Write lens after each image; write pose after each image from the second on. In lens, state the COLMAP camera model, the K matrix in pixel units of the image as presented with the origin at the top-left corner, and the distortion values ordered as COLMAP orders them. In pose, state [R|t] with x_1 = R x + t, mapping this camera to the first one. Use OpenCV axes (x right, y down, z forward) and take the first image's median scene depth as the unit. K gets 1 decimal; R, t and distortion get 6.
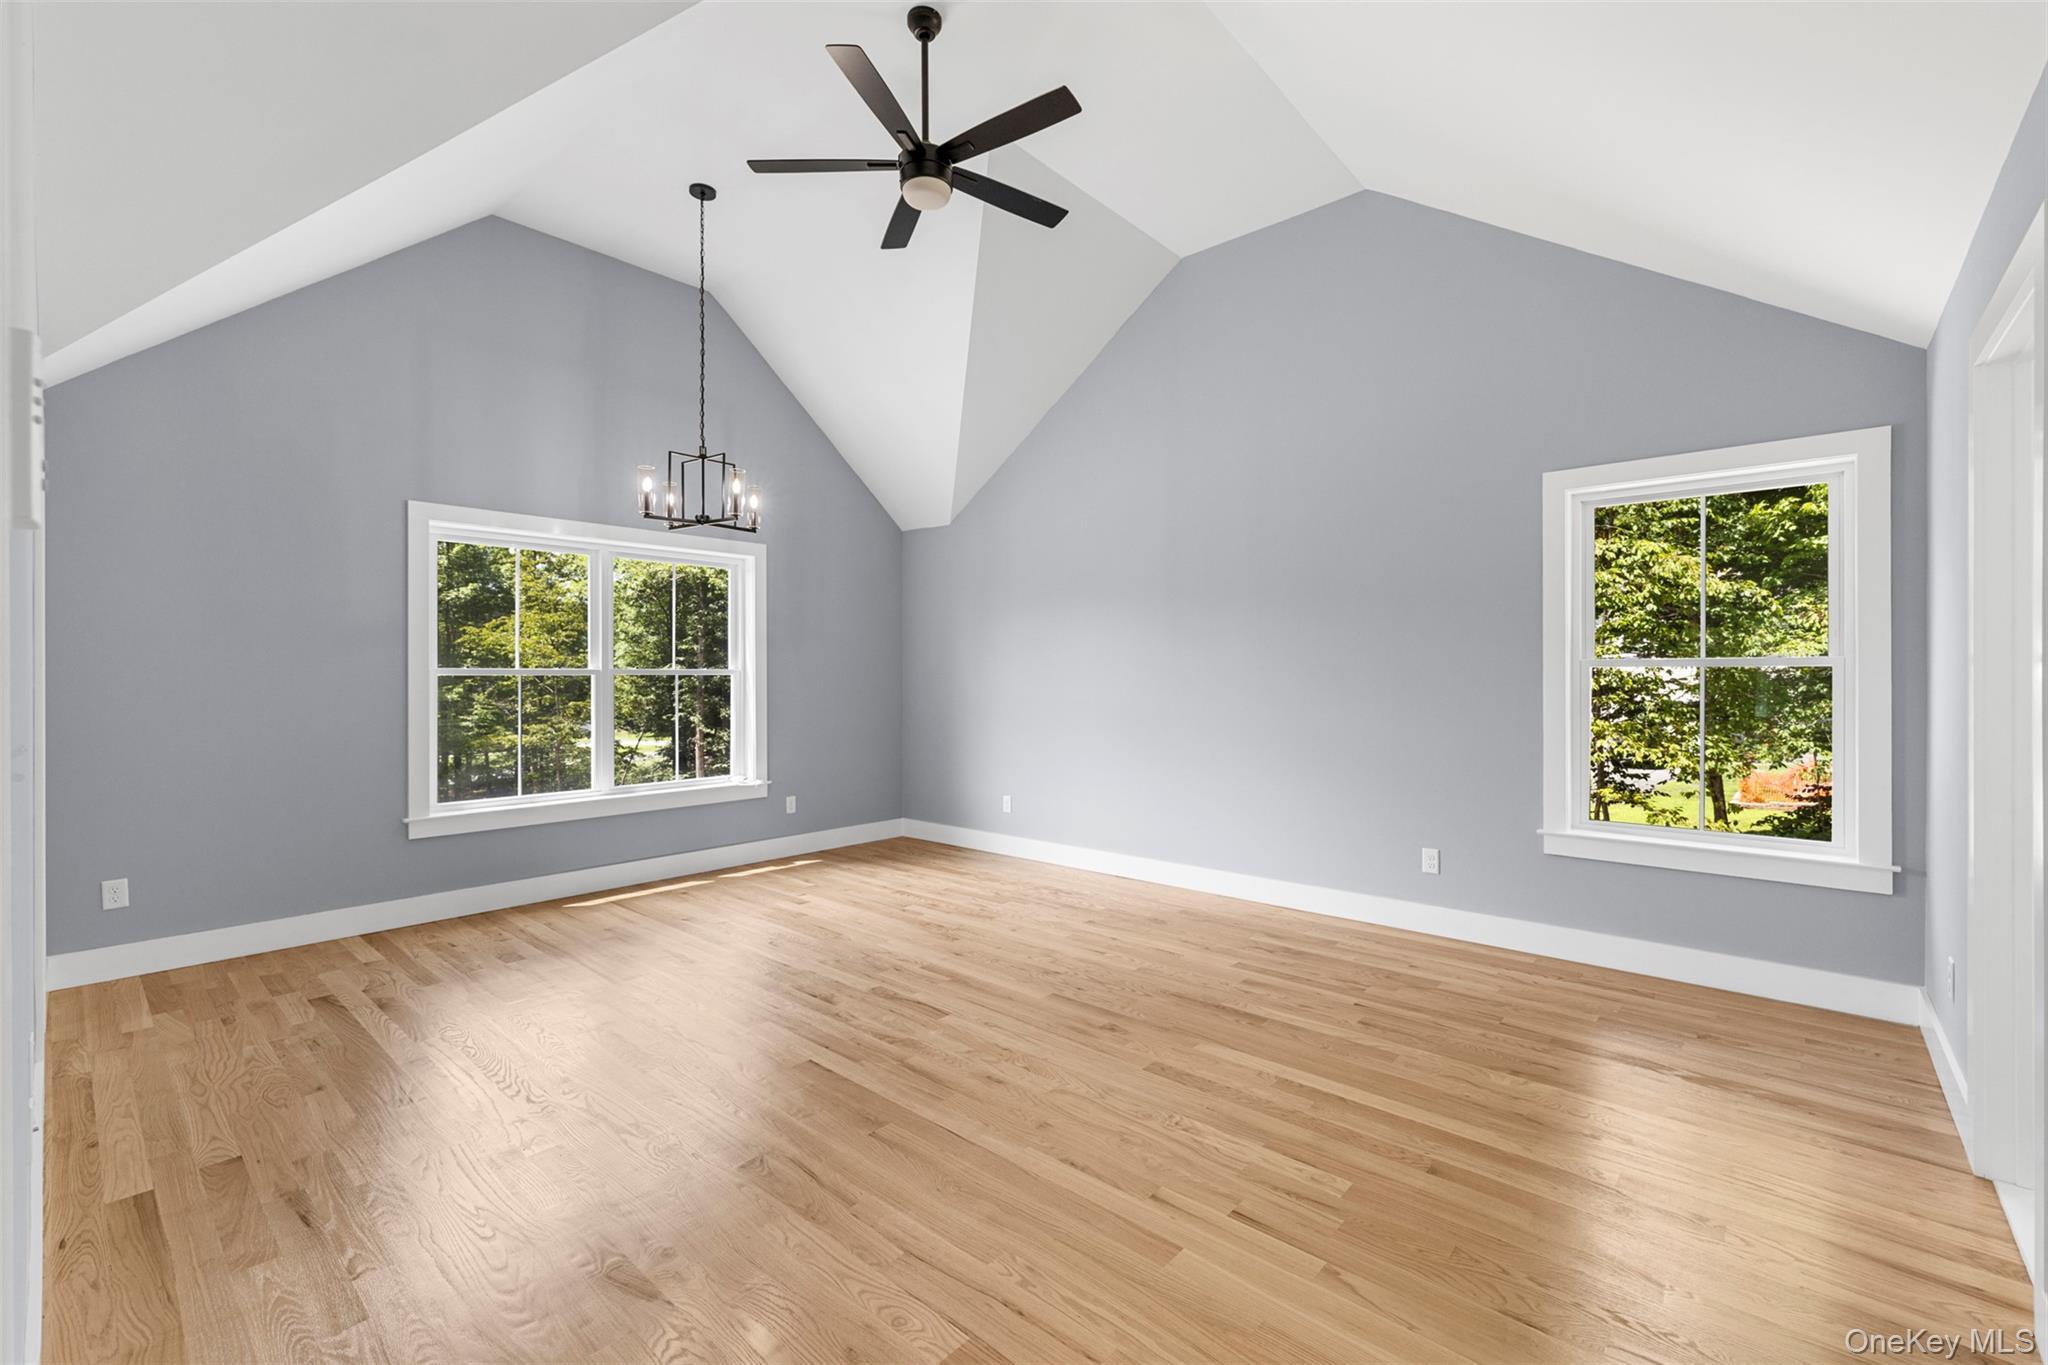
lens RADIAL K [[868.3, 0, 1033.8], [0, 868.3, 677.8], [0, 0, 1]] dist [-0.023421, 0.012440]
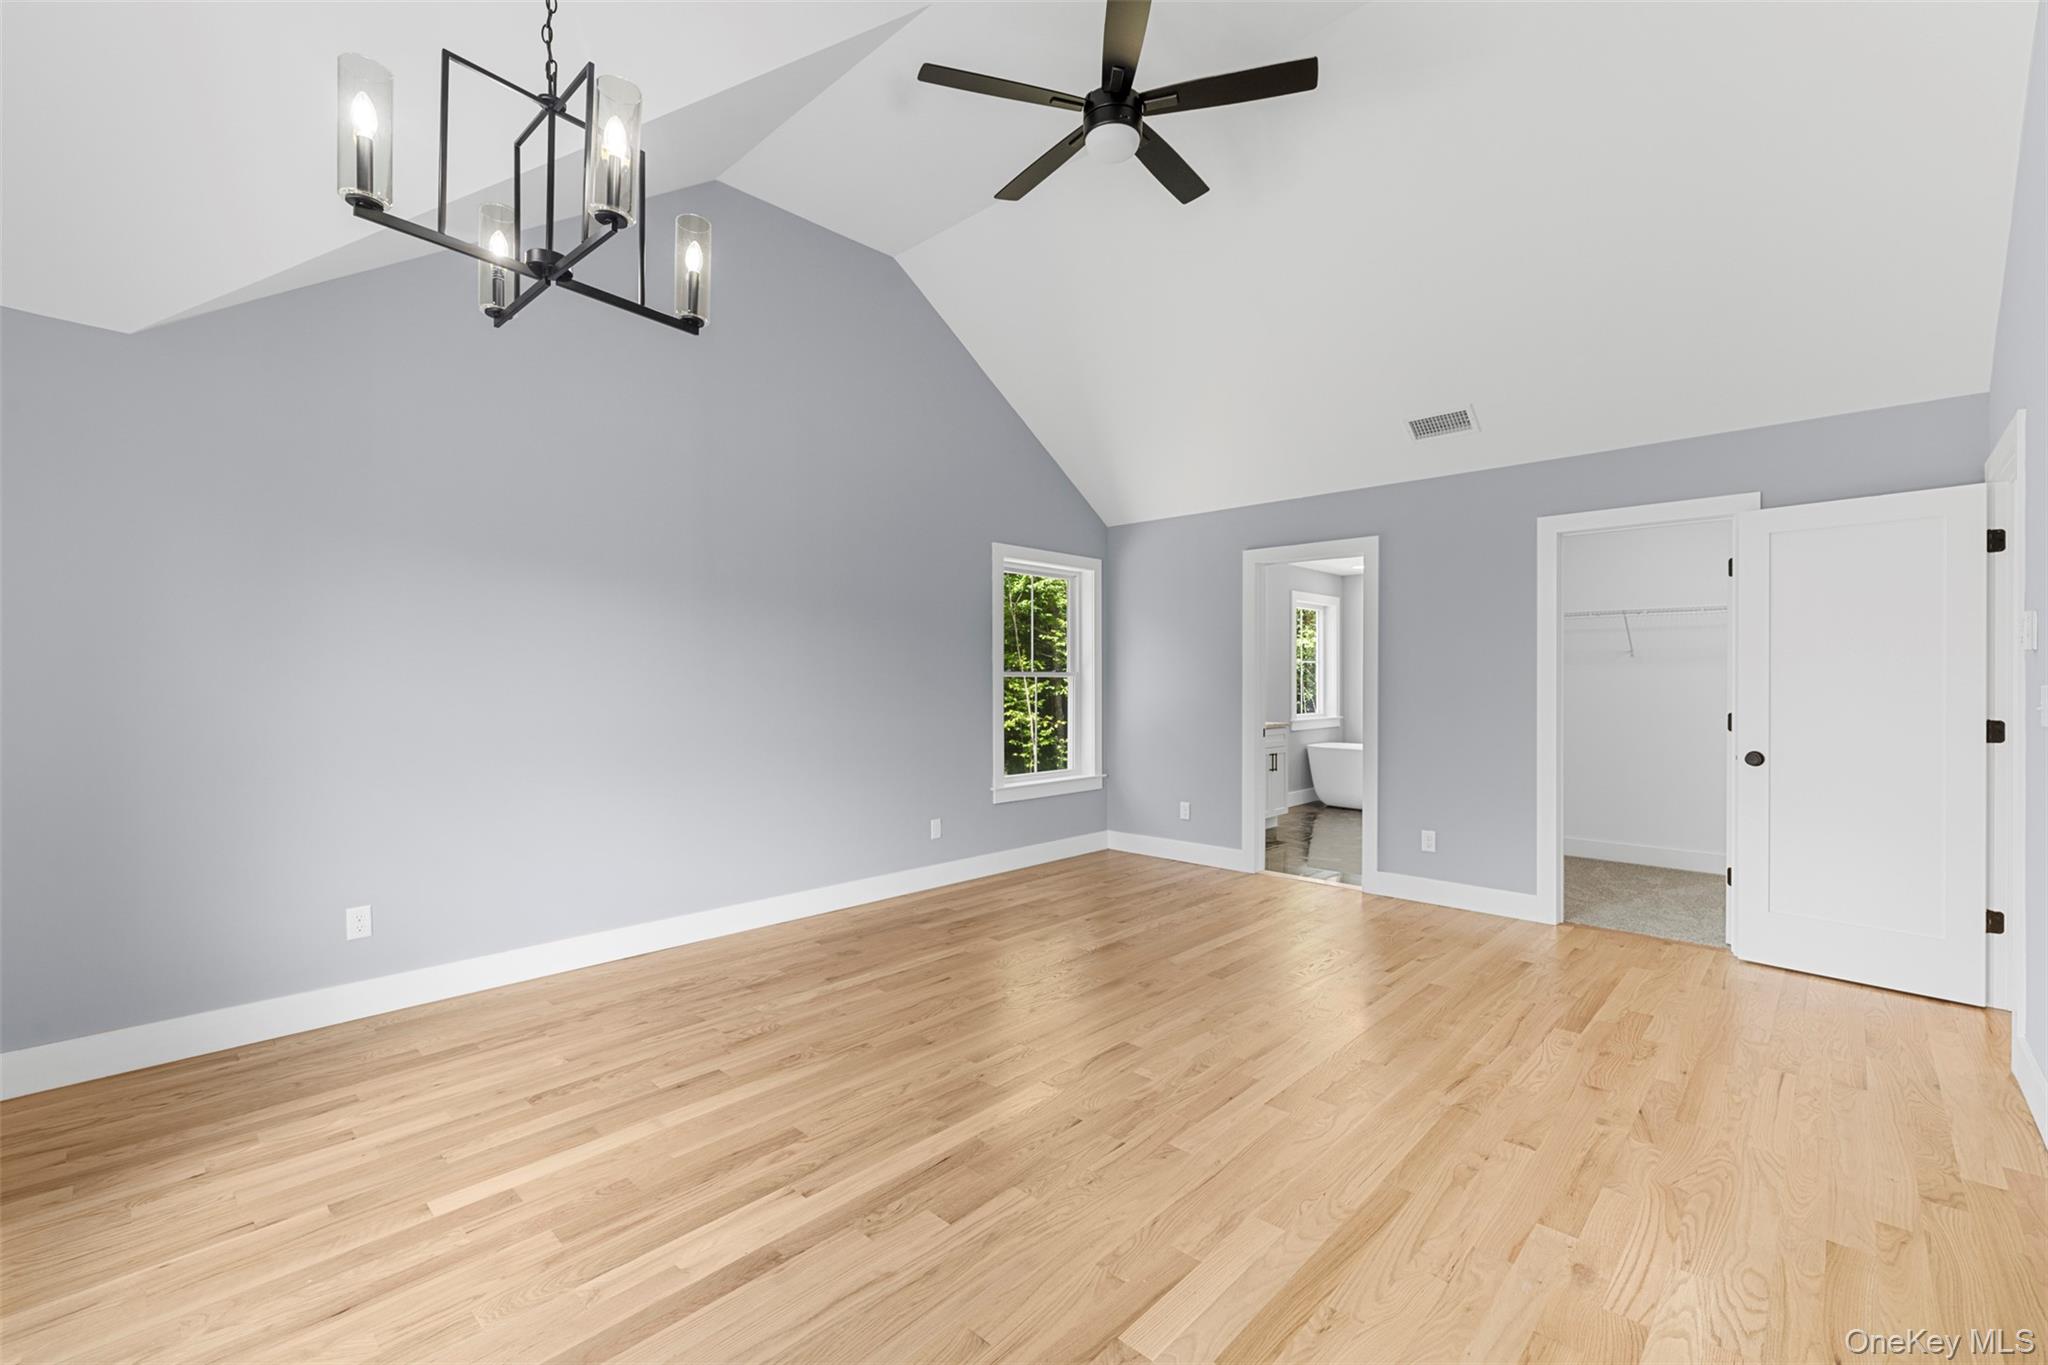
lens RADIAL K [[872.4, 0, 1024.0], [0, 872.4, 682.5], [0, 0, 1]] dist [-0.002048, -0.000079]
pose [[0.032389, -0.002789, 0.999471, -0.856902], [0.002849, 0.999992, 0.002698, -0.004720], [-0.999471, 0.002761, 0.032396, 0.883175]]
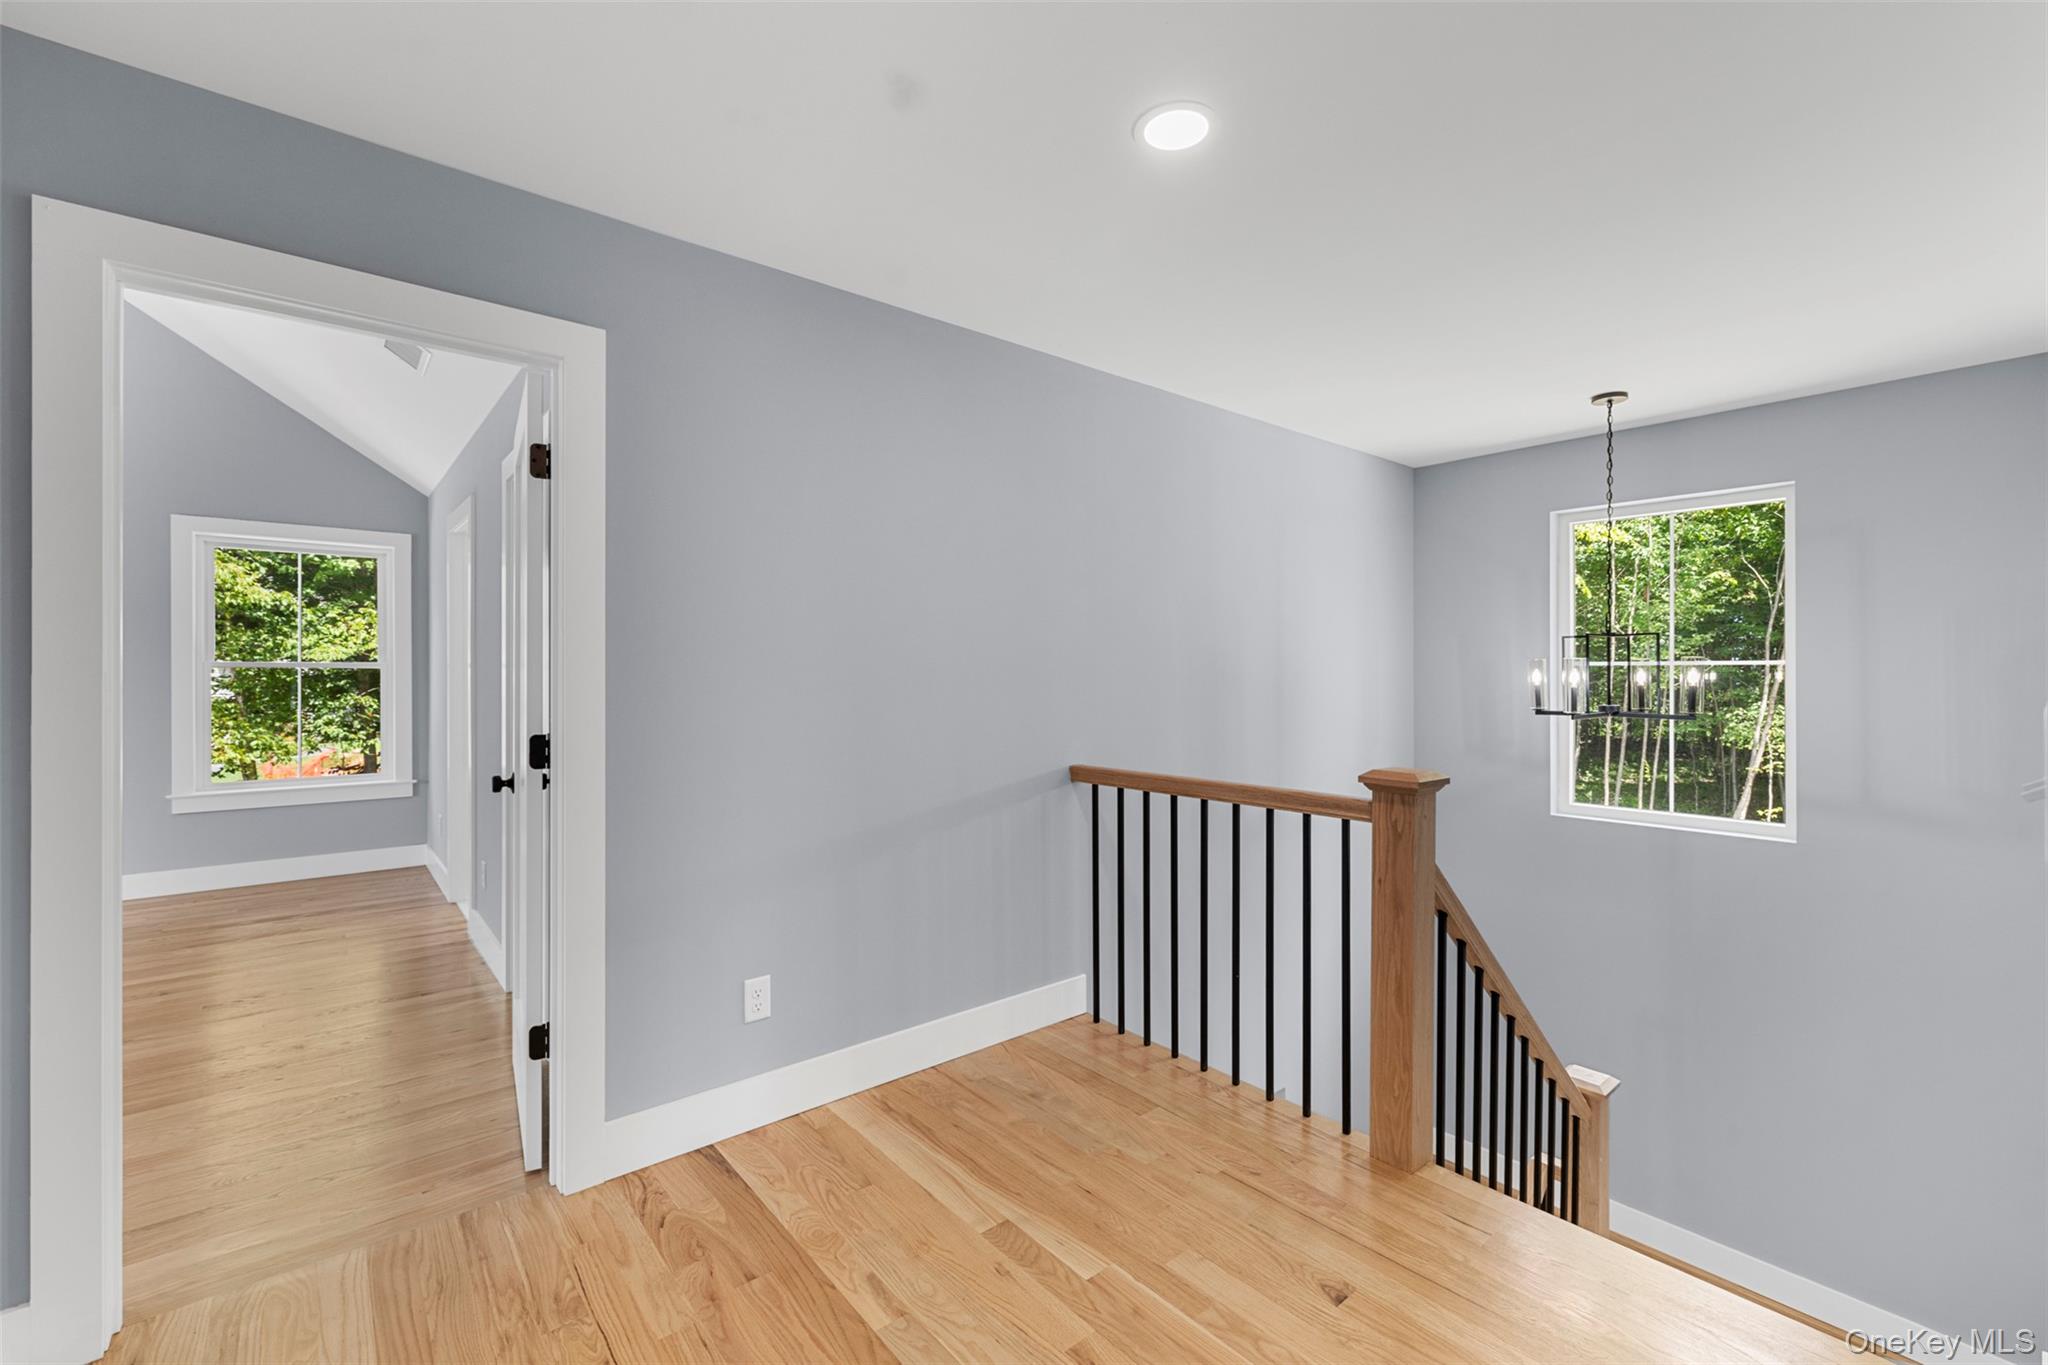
lens RADIAL K [[861.6, 0, 1030.8], [0, 861.6, 669.8], [0, 0, 1]] dist [0.002641, 0.000216]
pose [[0.145345, 0.002780, 0.989377, -0.466170], [0.005340, 0.999979, -0.003594, 0.002363], [-0.989367, 0.005806, 0.145327, -0.422481]]
